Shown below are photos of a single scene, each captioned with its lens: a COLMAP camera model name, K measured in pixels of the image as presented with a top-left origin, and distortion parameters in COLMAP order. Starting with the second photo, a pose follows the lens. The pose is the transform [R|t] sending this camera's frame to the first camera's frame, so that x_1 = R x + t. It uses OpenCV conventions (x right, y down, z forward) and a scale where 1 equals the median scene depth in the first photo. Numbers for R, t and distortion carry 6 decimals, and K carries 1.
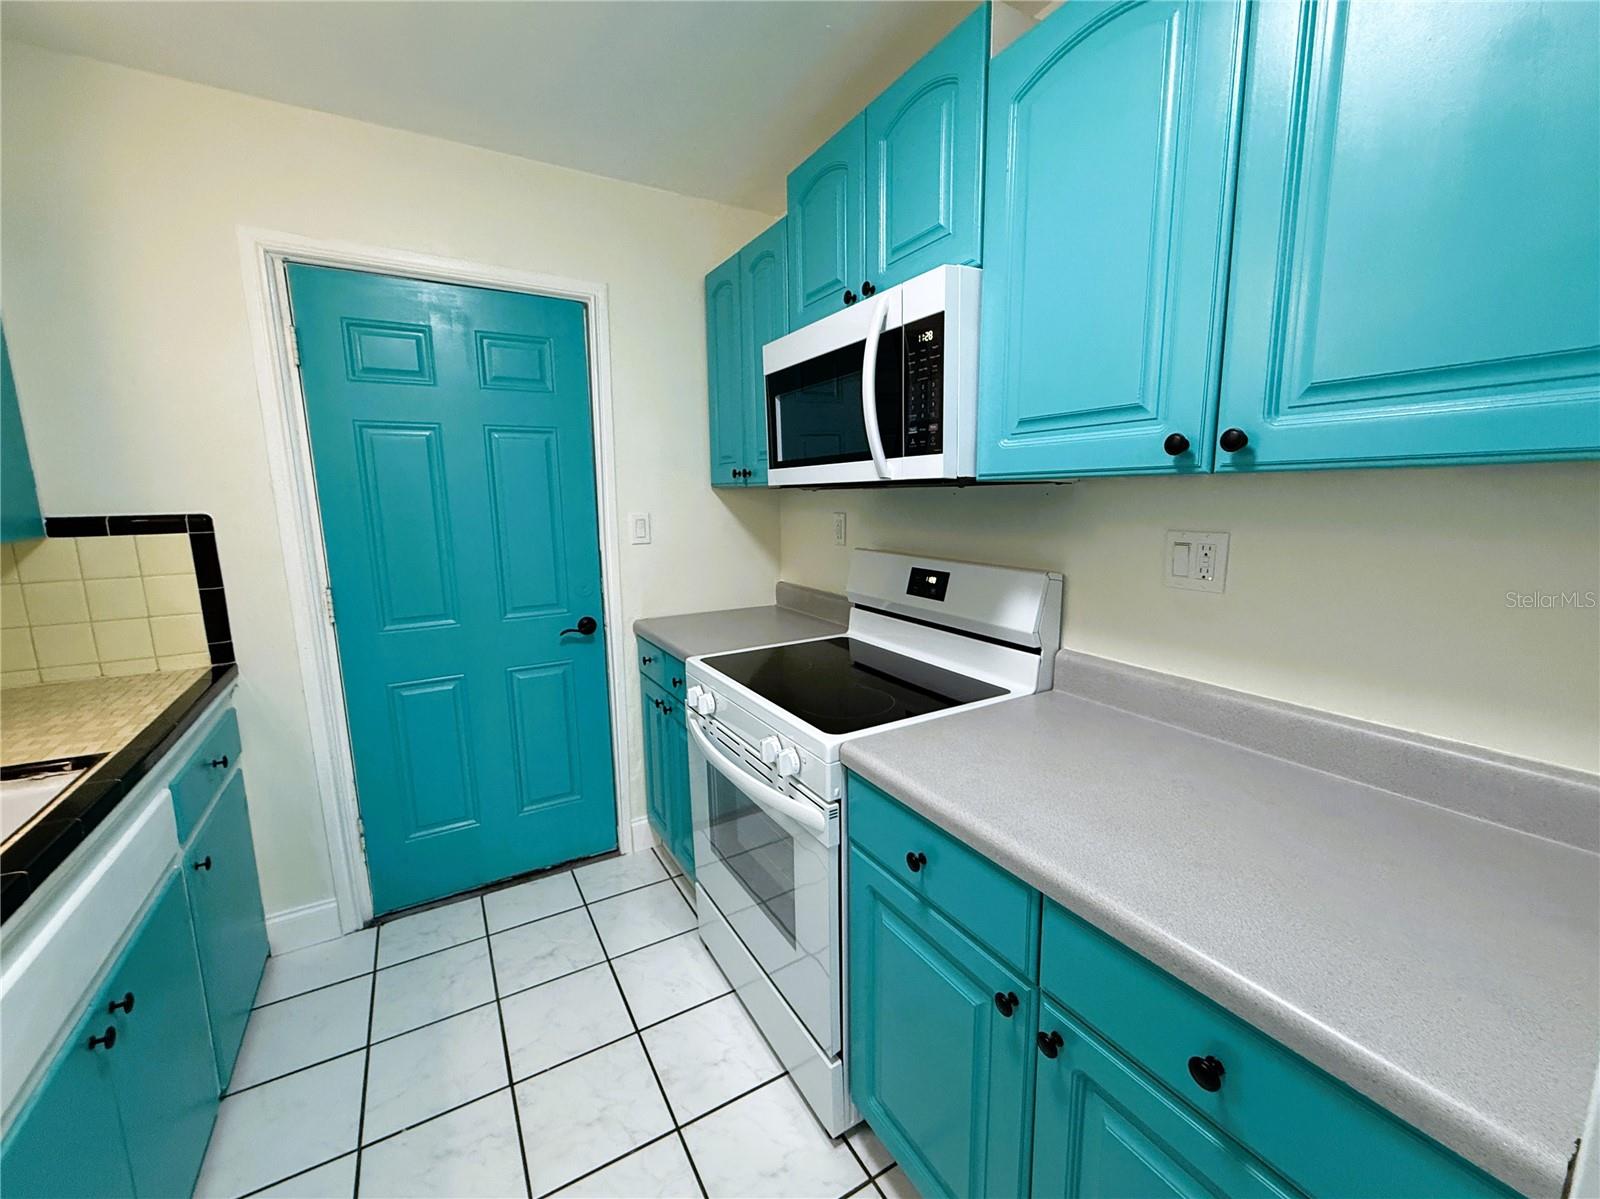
lens RADIAL K [[656.5, 0, 800.0], [0, 656.5, 599.5], [0, 0, 1]] dist [0.001994, 0.000264]
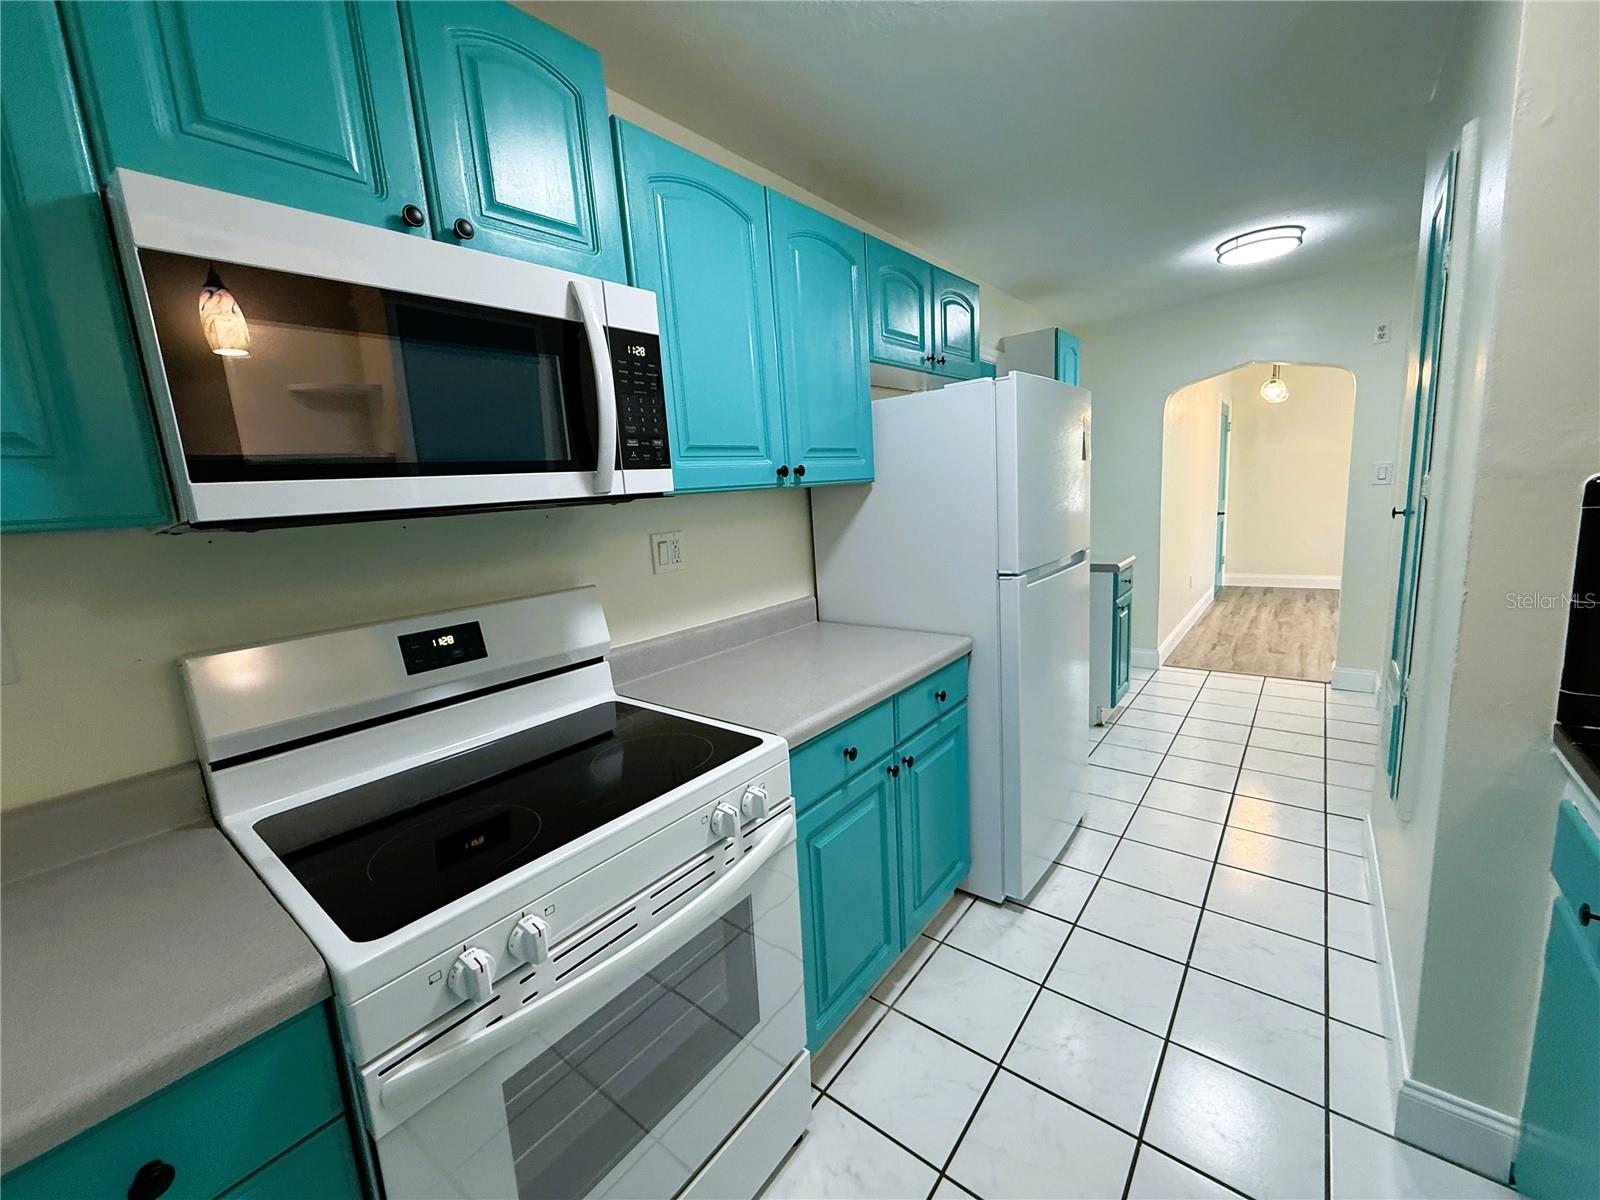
lens RADIAL K [[639.4, 0, 794.7], [0, 639.4, 599.8], [0, 0, 1]] dist [-0.000219, 0.000250]
pose [[-0.354848, -0.117382, 0.927526, -0.519697], [0.224102, 0.952485, 0.206276, -0.116199], [-0.907668, 0.281058, -0.311682, 0.740213]]
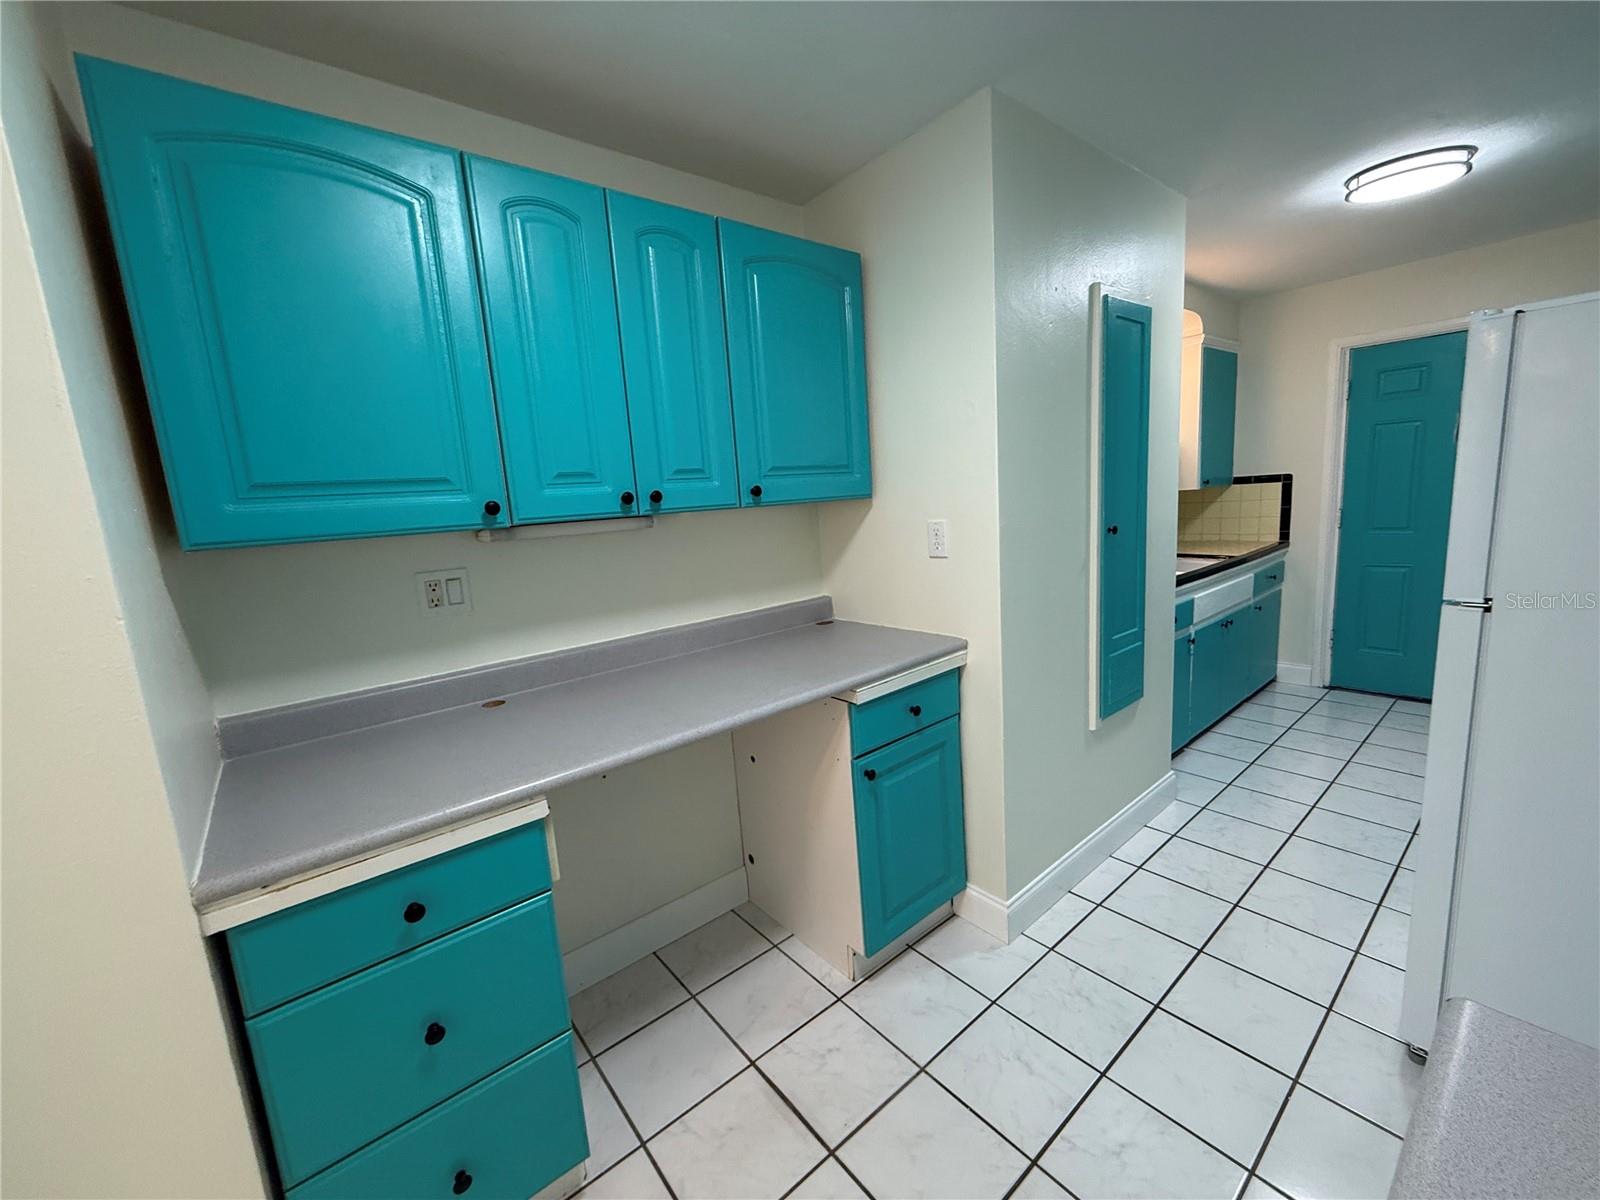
lens RADIAL K [[639.4, 0, 794.7], [0, 639.4, 599.8], [0, 0, 1]] dist [-0.000219, 0.000250]
pose [[0.157215, 0.162431, -0.974115, 1.020427], [-0.096585, 0.984181, 0.148521, 0.132770], [0.982830, 0.070735, 0.170416, -1.000773]]
